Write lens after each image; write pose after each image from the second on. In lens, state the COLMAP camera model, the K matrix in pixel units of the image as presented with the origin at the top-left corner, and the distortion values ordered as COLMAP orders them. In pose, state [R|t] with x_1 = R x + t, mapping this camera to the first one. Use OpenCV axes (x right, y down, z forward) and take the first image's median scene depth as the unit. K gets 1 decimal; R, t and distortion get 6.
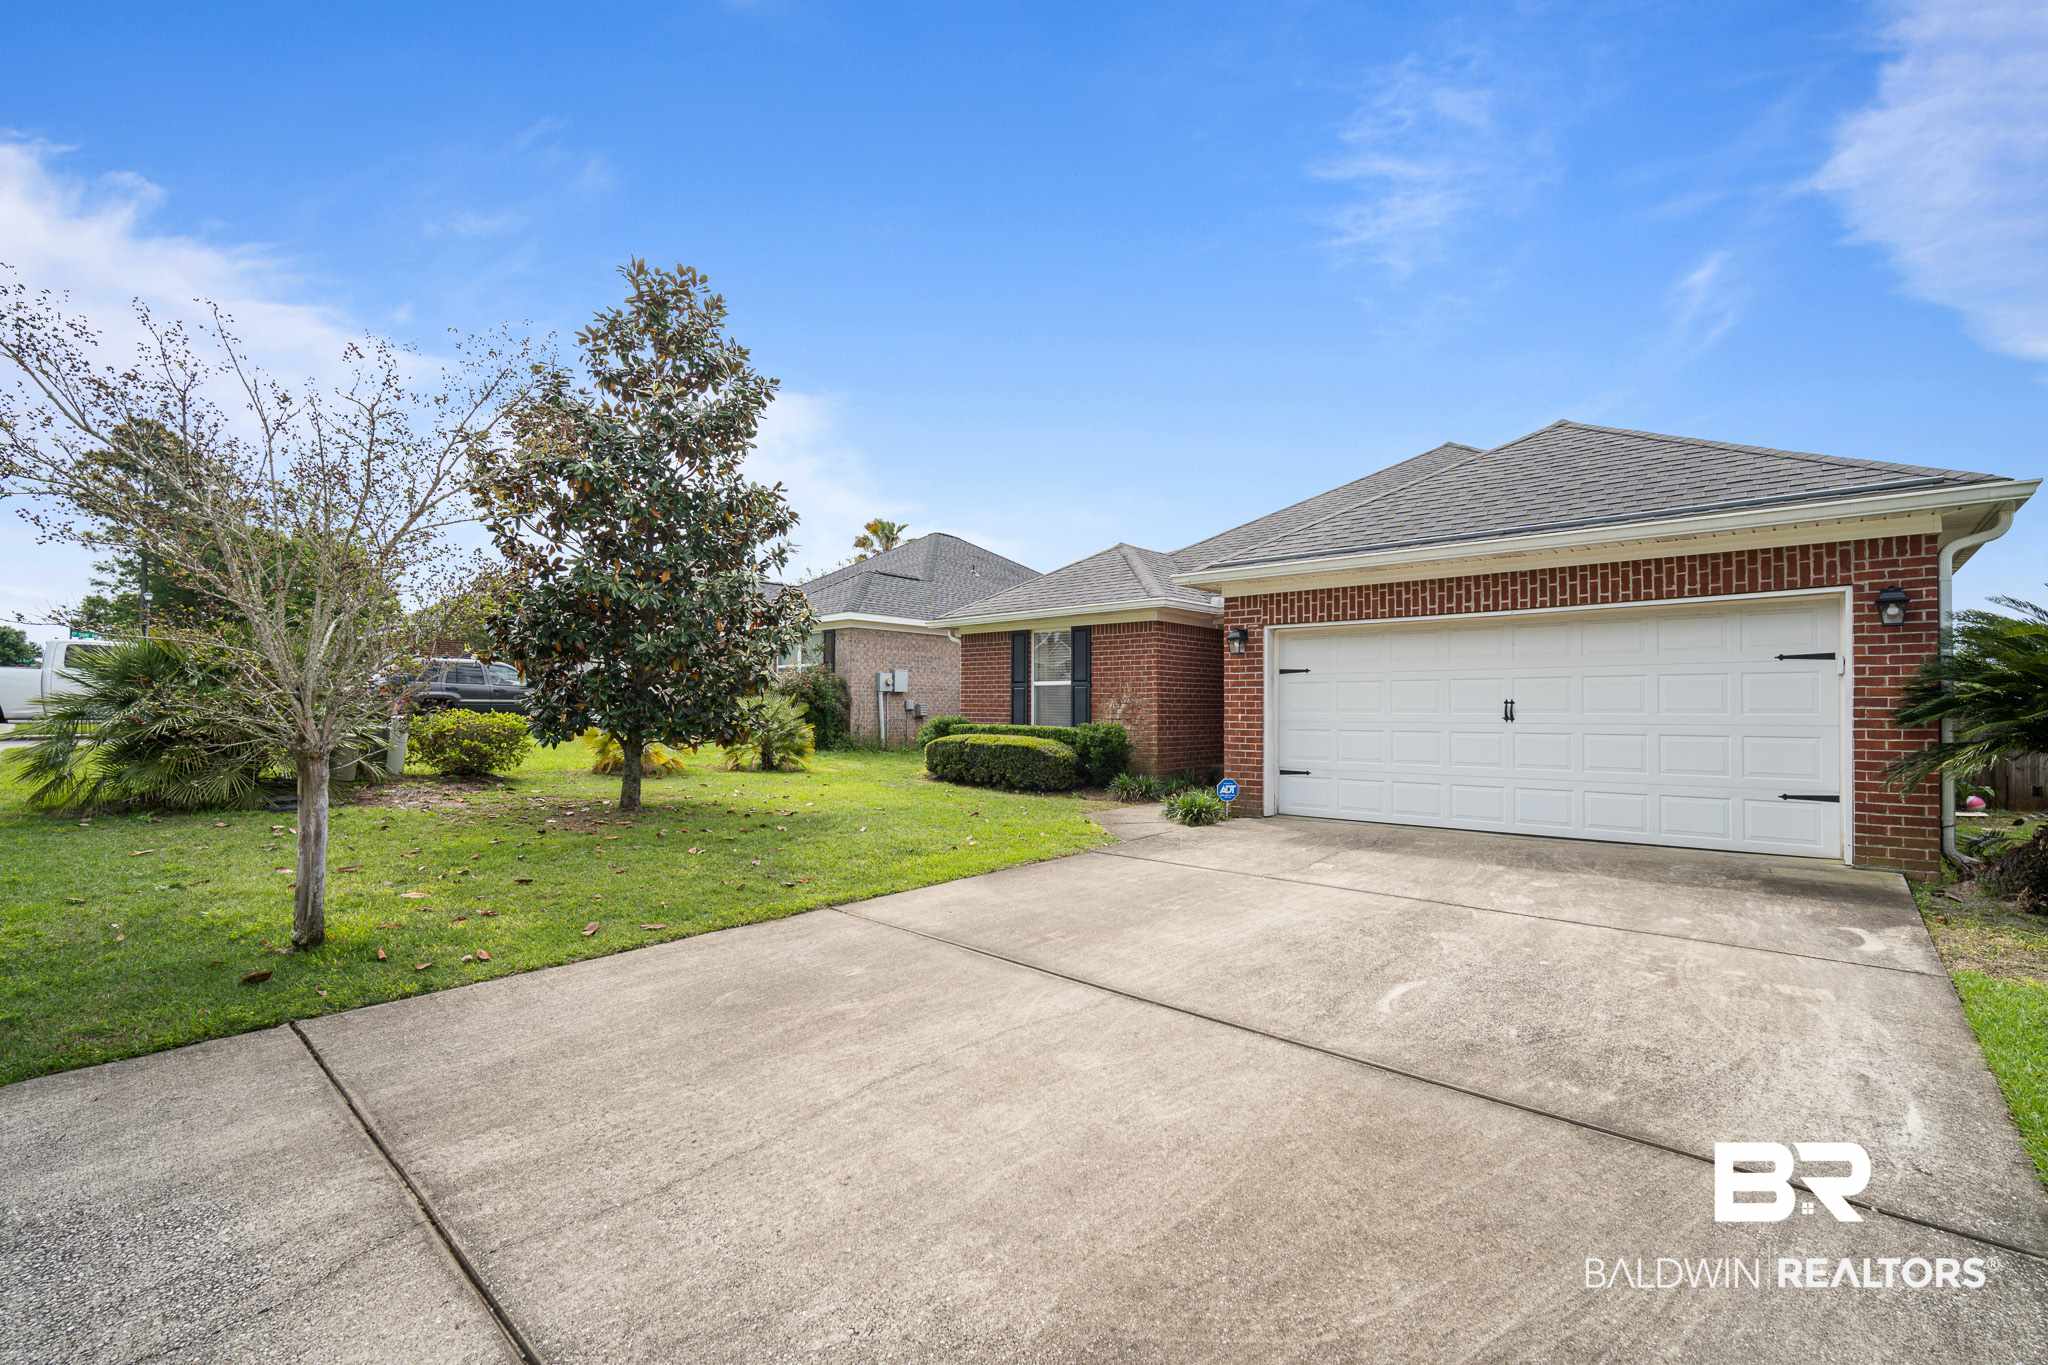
lens RADIAL K [[887.3, 0, 1030.3], [0, 887.3, 683.9], [0, 0, 1]] dist [-0.007716, 0.000242]
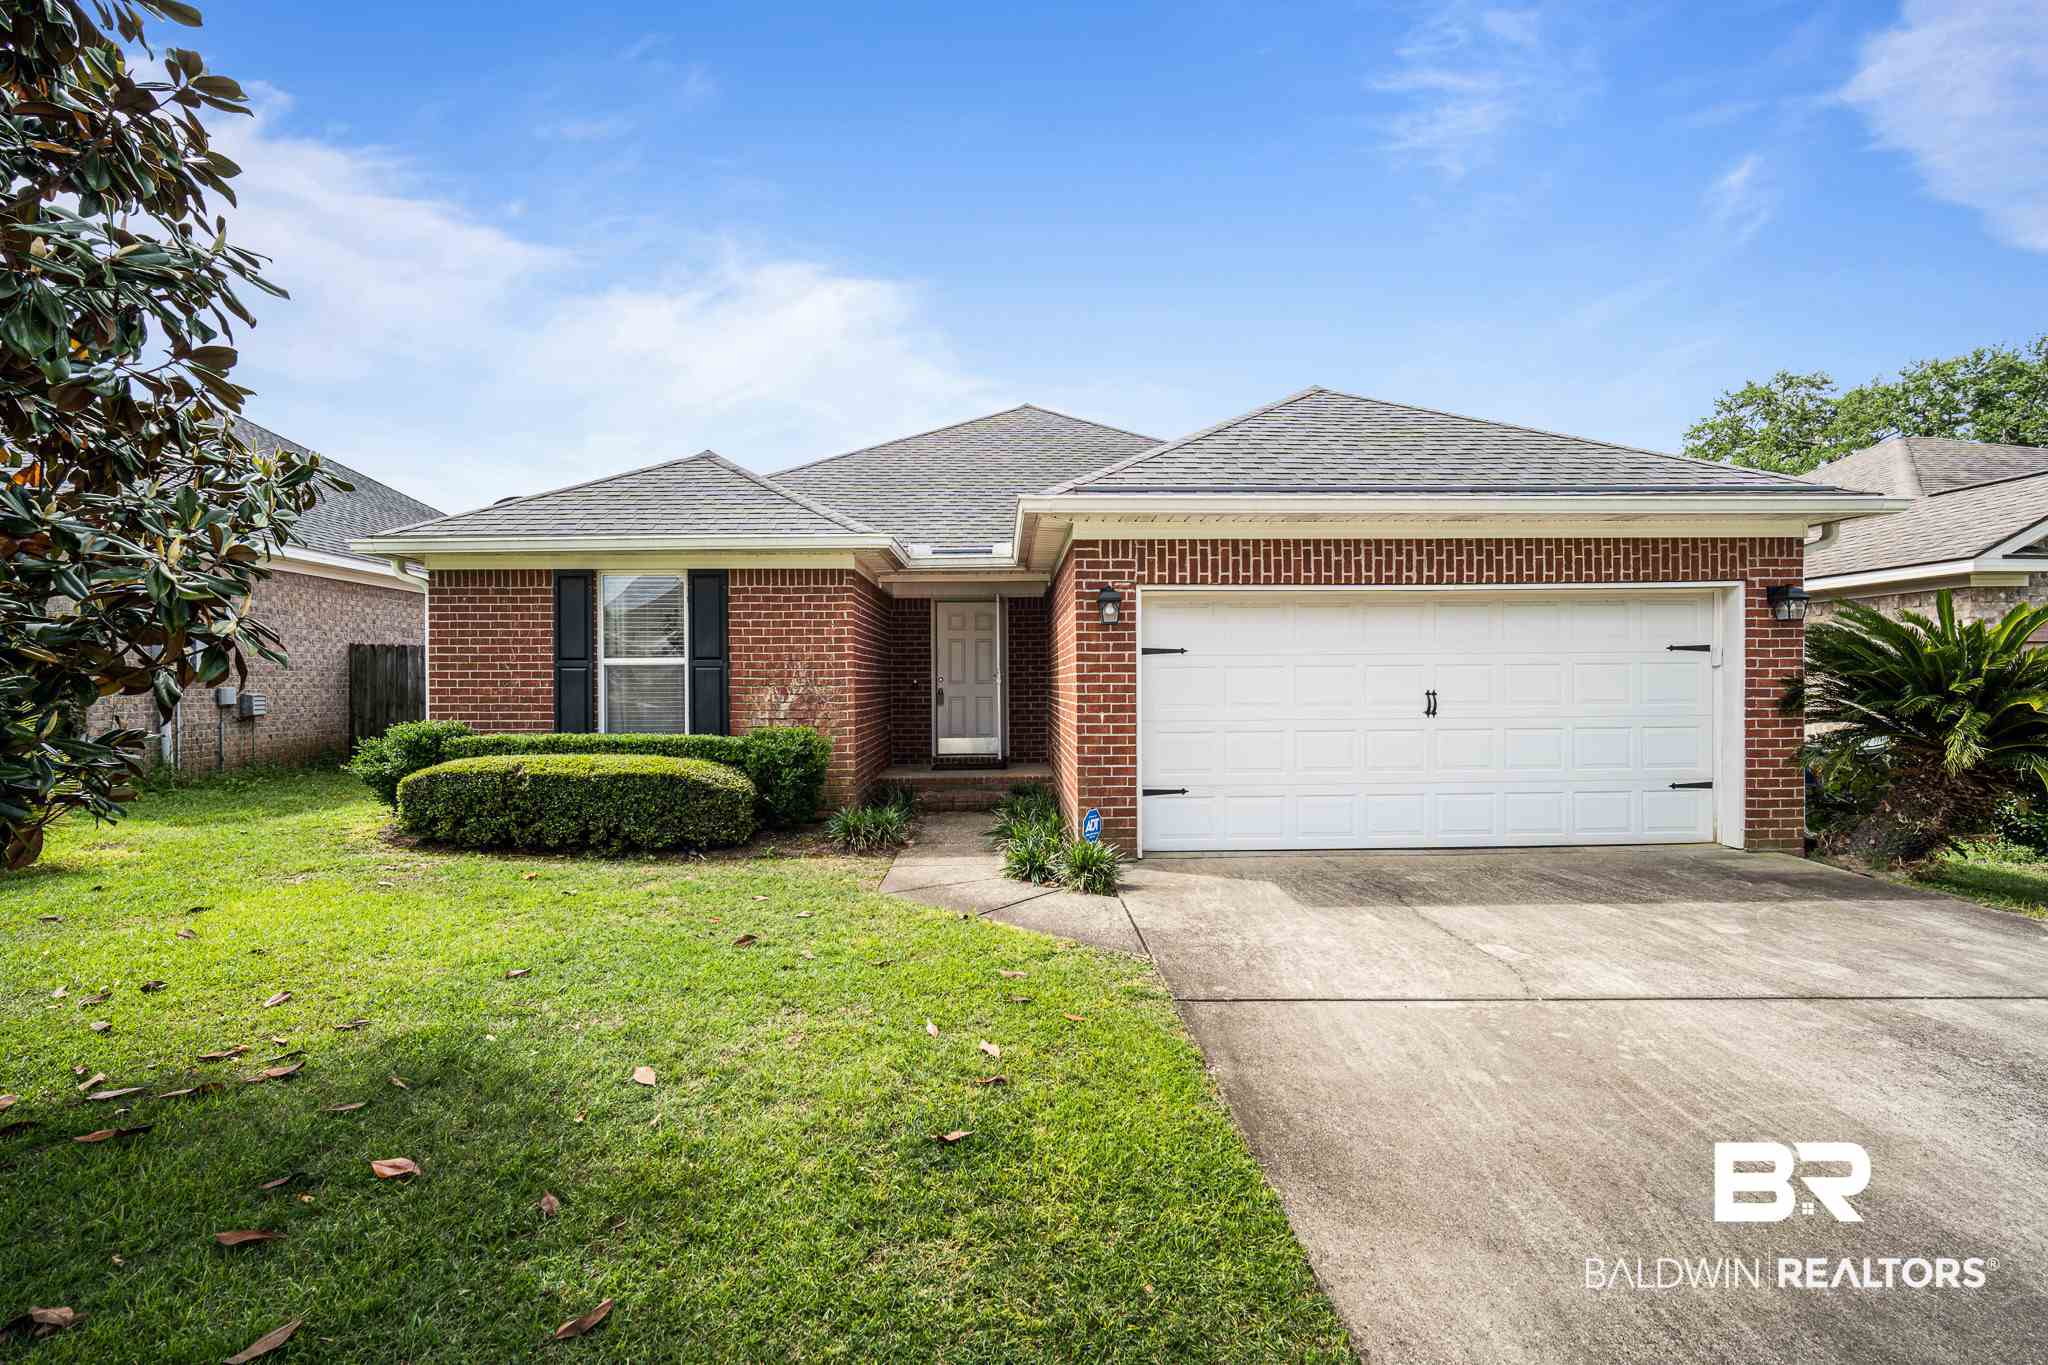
lens RADIAL K [[887.3, 0, 1030.3], [0, 887.3, 683.9], [0, 0, 1]] dist [-0.007716, 0.000242]
pose [[0.737602, -0.007203, 0.675197, -0.277355], [-0.011000, 0.999682, 0.022681, -0.003065], [-0.675146, -0.024157, 0.737288, 0.560680]]
